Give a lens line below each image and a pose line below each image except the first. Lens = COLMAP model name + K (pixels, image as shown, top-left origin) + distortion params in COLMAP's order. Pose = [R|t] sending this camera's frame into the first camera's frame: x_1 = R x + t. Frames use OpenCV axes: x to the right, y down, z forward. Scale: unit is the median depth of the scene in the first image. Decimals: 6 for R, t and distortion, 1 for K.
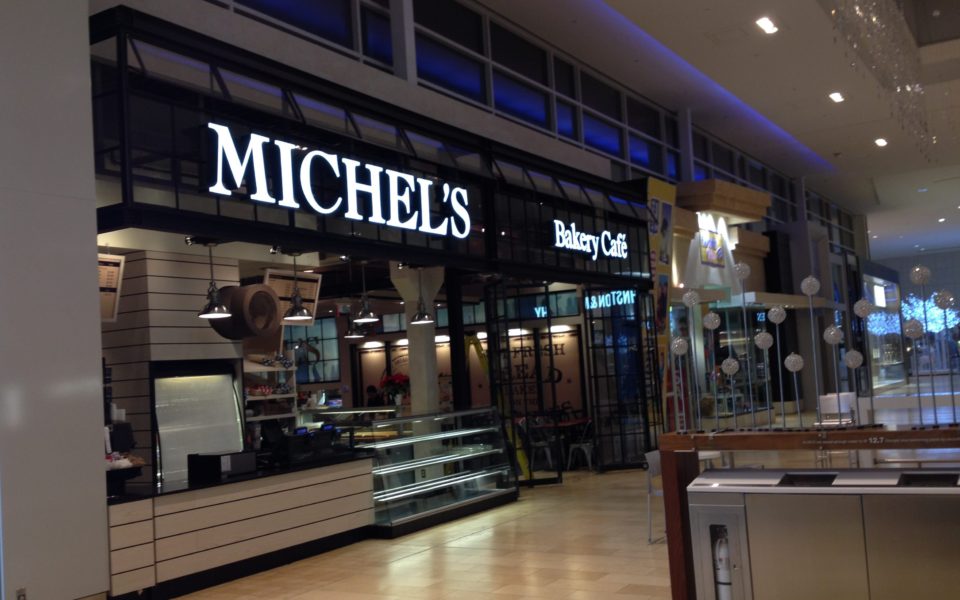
lens RADIAL K [[936.5, 0, 480.0], [0, 936.5, 300.0], [0, 0, 1]] dist [0.007097, -0.002604]
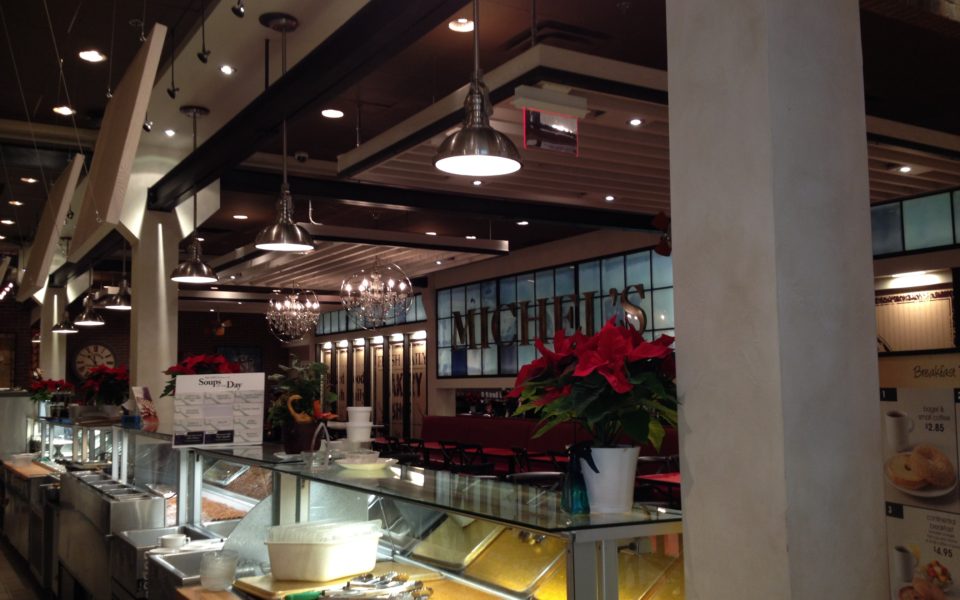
lens RADIAL K [[936.5, 0, 480.0], [0, 936.5, 300.0], [0, 0, 1]] dist [0.007097, -0.002604]
pose [[0.888601, 0.011524, -0.458536, -0.021975], [-0.008709, 0.999928, 0.008253, 0.049555], [0.458598, -0.003341, 0.888638, 0.569208]]
